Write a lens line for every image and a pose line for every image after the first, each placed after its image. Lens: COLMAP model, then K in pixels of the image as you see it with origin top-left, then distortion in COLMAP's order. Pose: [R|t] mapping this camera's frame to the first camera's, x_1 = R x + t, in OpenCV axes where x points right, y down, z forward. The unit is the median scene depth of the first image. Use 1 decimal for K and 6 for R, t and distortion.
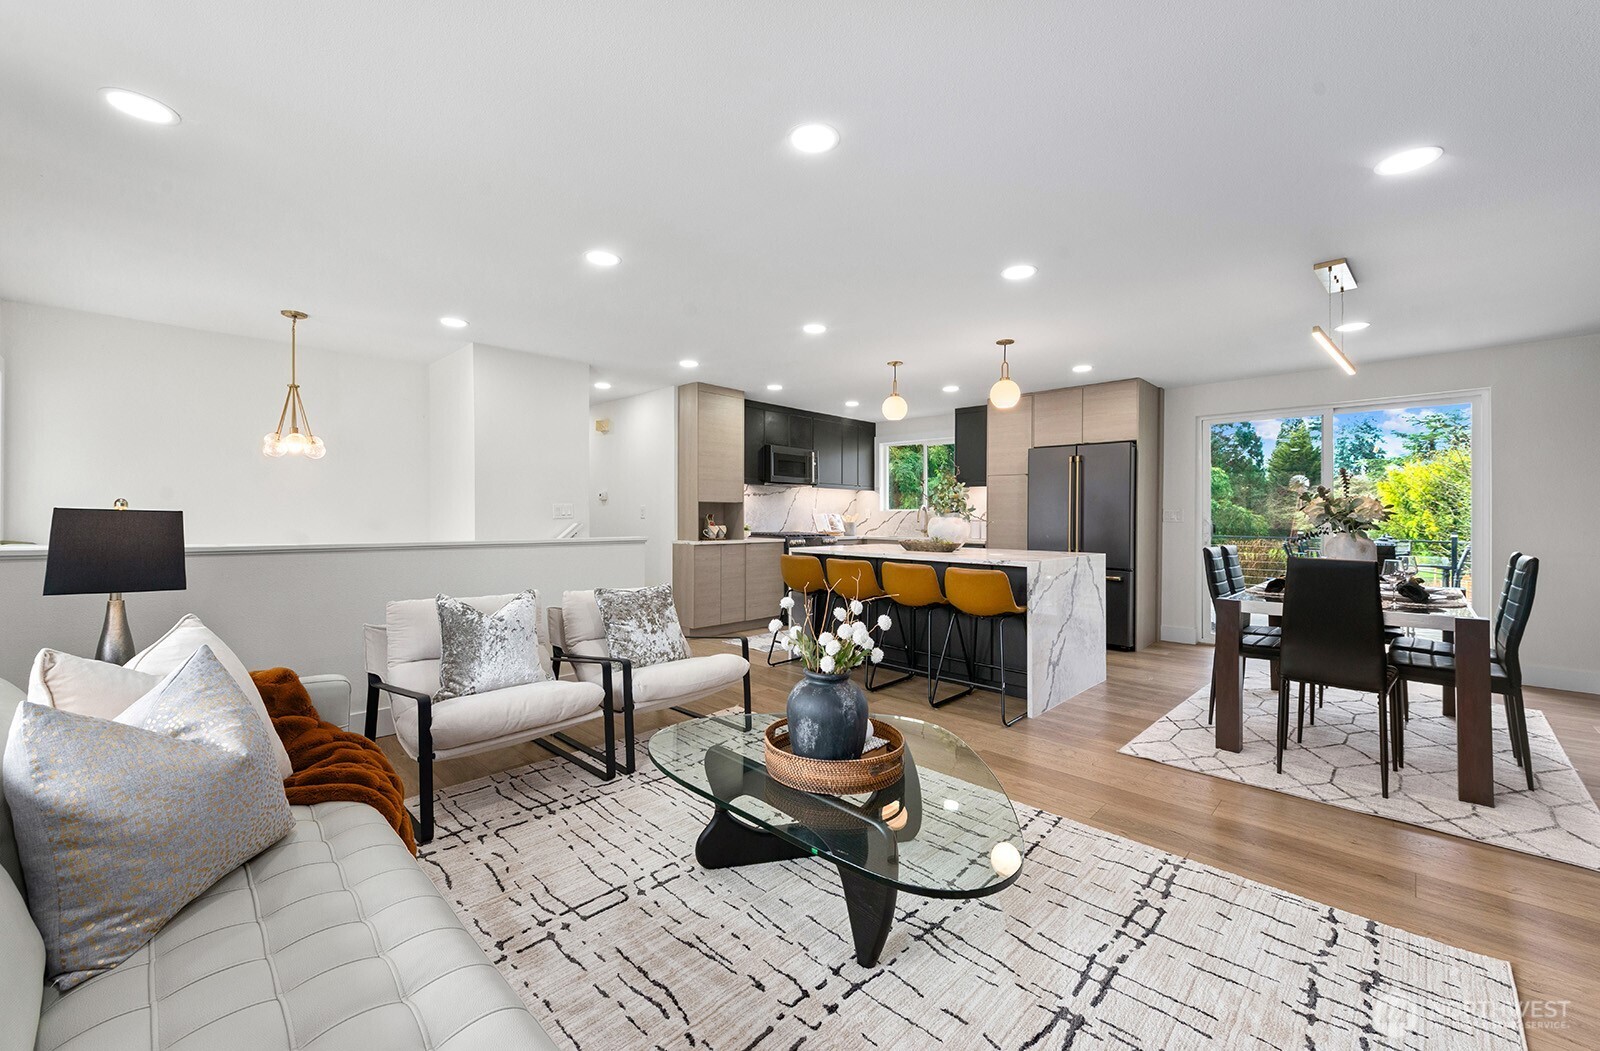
lens RADIAL K [[652.2, 0, 800.0], [0, 652.2, 525.5], [0, 0, 1]] dist [-0.000391, -0.000005]
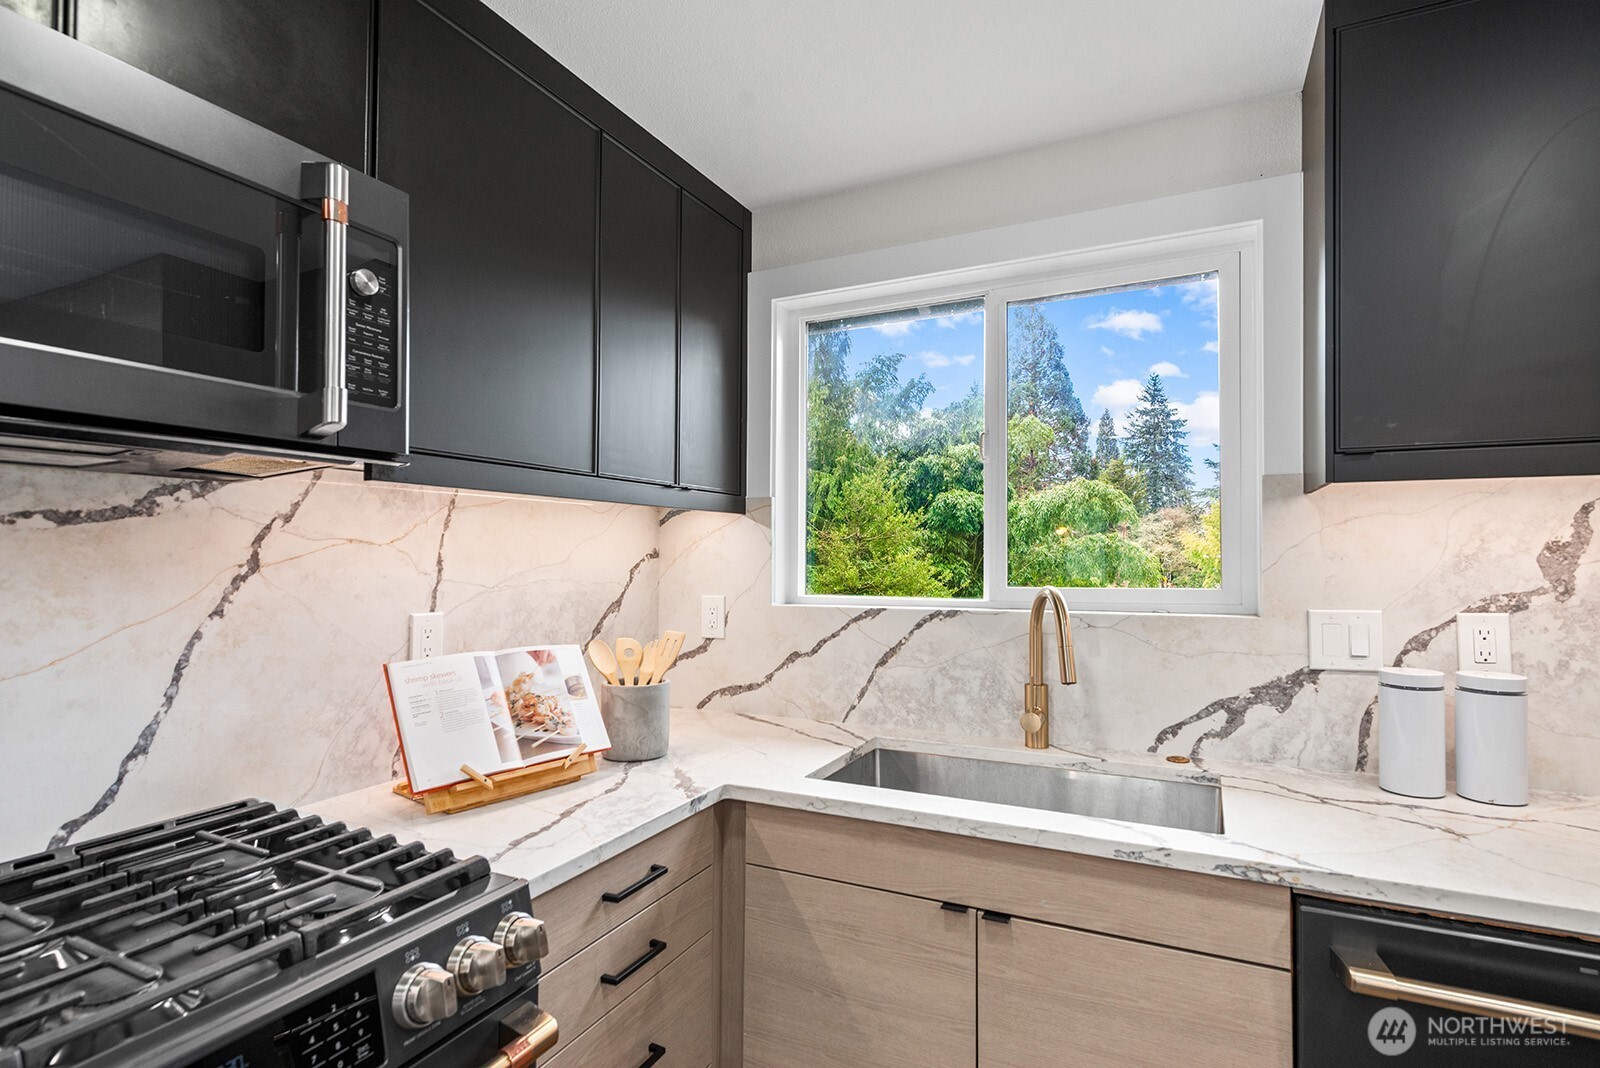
lens RADIAL K [[798.2, 0, 803.9], [0, 798.2, 525.7], [0, 0, 1]] dist [0.001485, 0.000031]
pose [[0.949026, 0.003611, 0.315176, 0.053575], [0.012091, 0.998781, -0.047850, -0.040266], [-0.314964, 0.049221, 0.947826, 0.825041]]
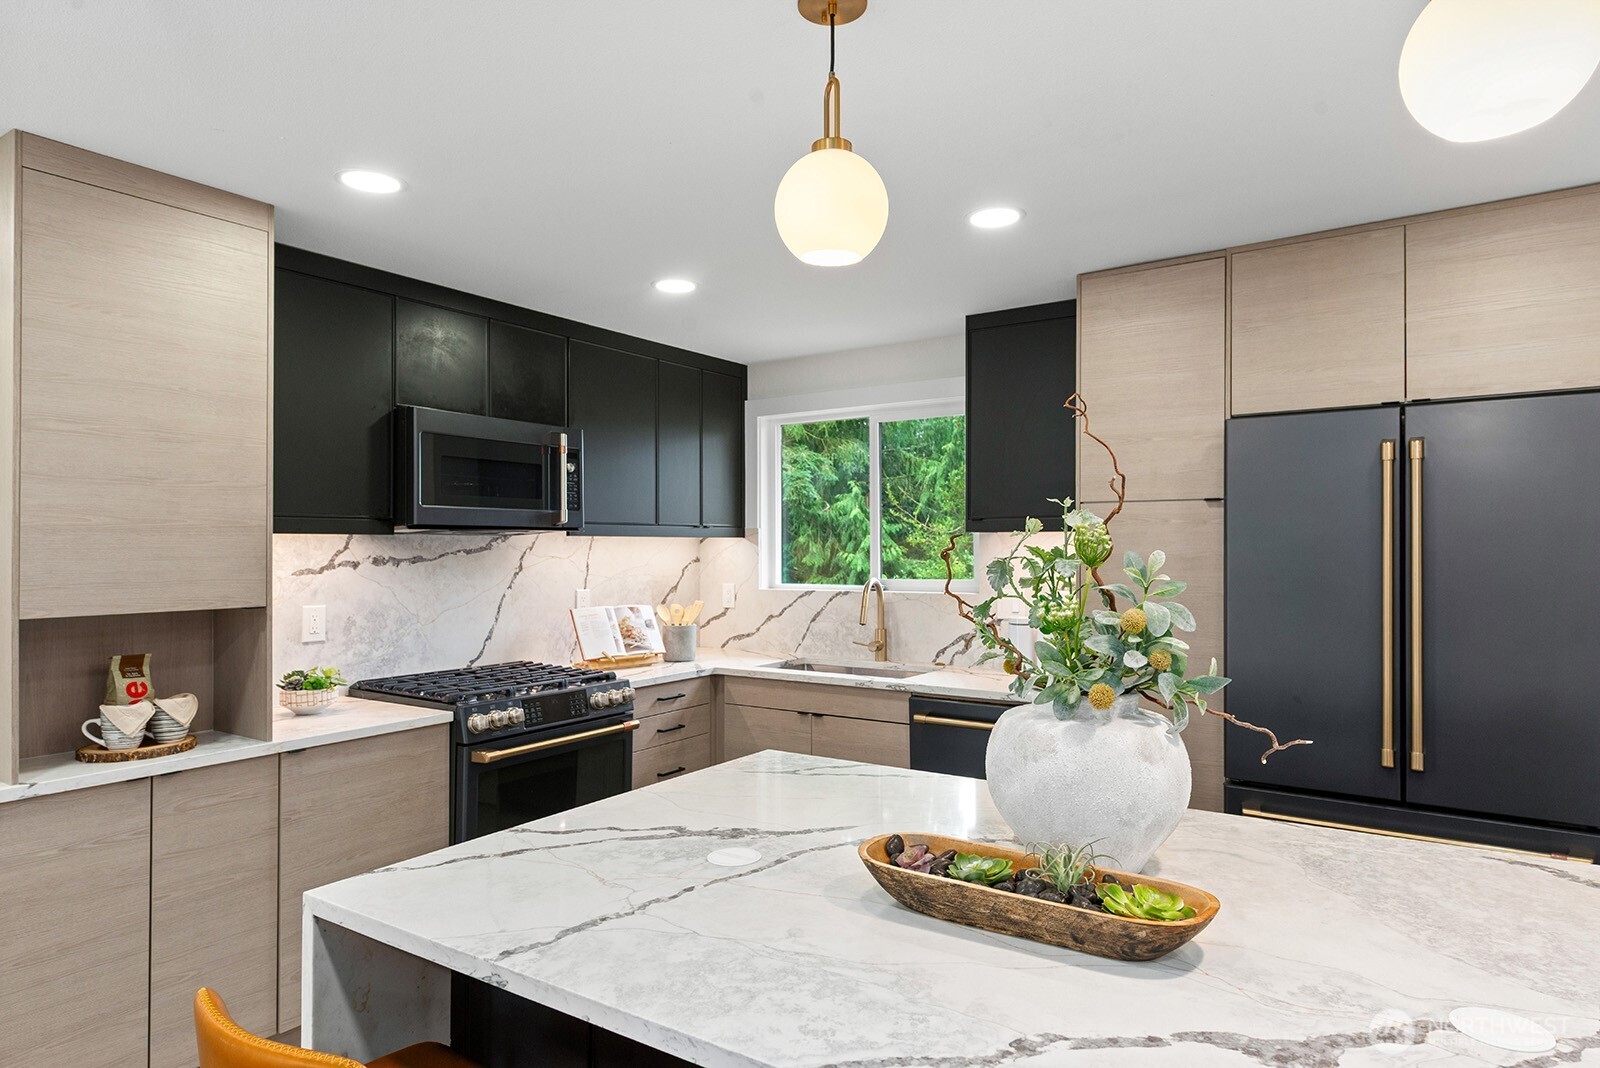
lens RADIAL K [[944.0, 0, 800.0], [0, 944.0, 534.0], [0, 0, 1]] dist [0.001054, 0.000369]
pose [[0.985347, -0.008183, 0.170367, 0.056358], [0.012937, 0.999557, -0.026815, -0.044428], [-0.170072, 0.028626, 0.985016, 0.487394]]
